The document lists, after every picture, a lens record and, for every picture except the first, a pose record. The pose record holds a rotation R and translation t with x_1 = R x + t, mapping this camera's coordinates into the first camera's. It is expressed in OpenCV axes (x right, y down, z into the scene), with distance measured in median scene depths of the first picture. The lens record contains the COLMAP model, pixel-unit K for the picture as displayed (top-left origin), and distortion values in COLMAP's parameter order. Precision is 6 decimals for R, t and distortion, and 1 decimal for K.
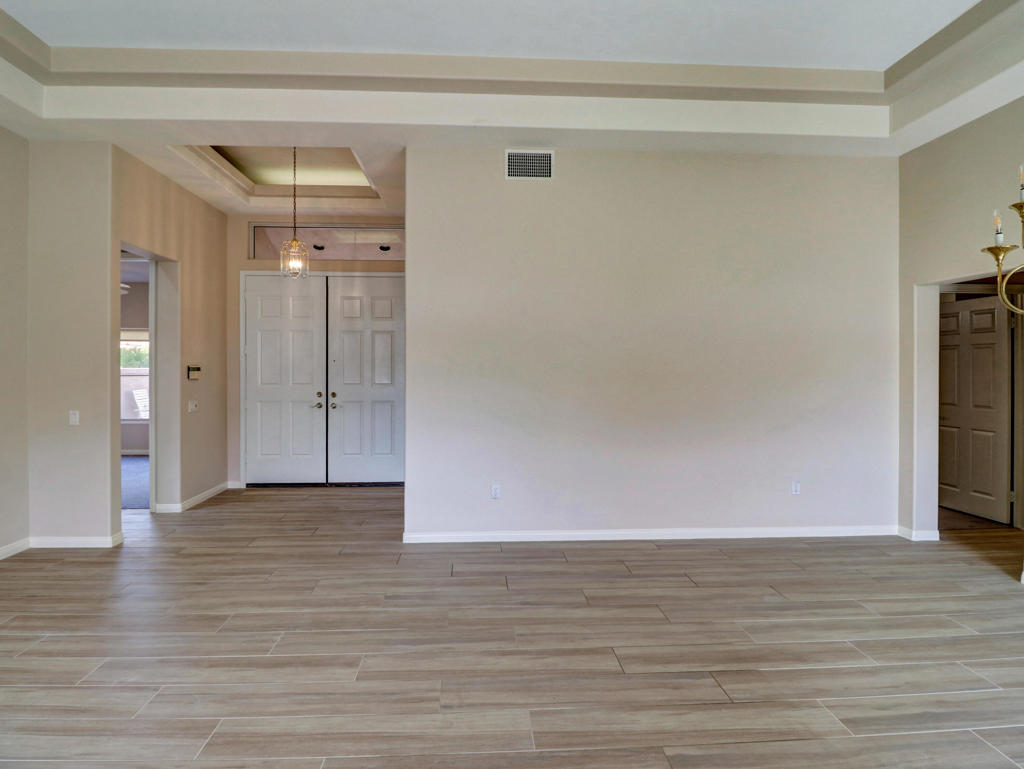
lens RADIAL K [[539.3, 0, 457.2], [0, 539.3, 370.5], [0, 0, 1]] dist [-0.004147, -0.011024]
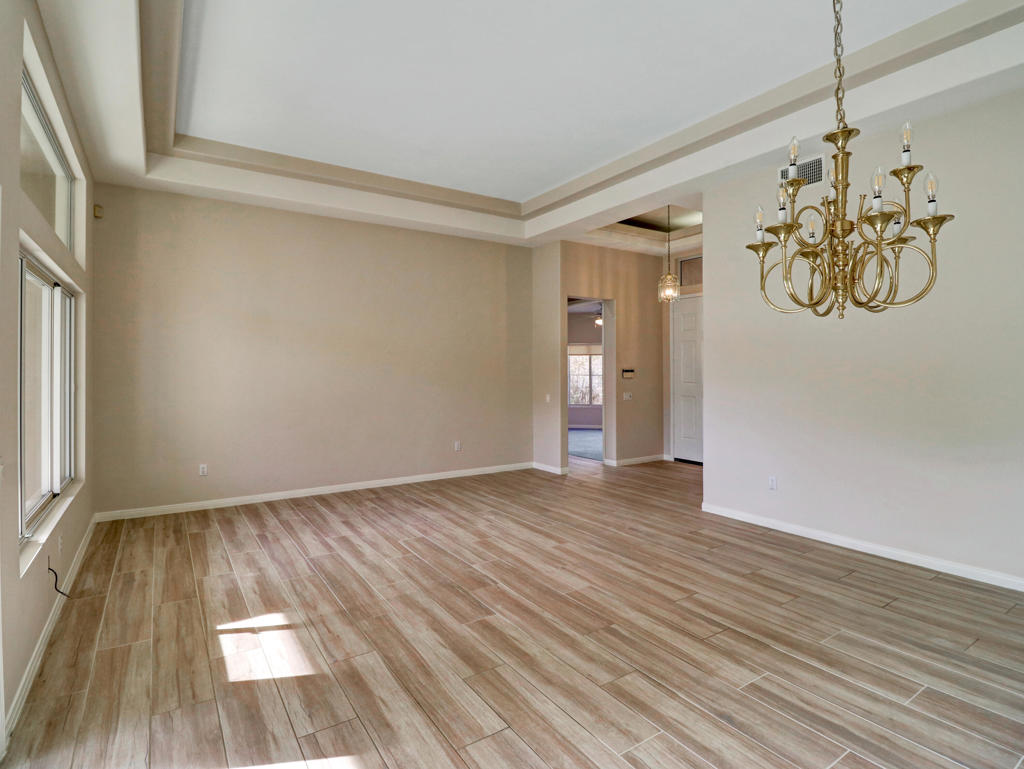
lens RADIAL K [[477.1, 0, 485.6], [0, 477.1, 365.7], [0, 0, 1]] dist [0.000820, -0.011408]
pose [[0.522217, -0.008161, -0.852774, 0.822093], [-0.002798, 0.999932, -0.011283, -0.001906], [0.852808, 0.008278, 0.522159, -0.008214]]
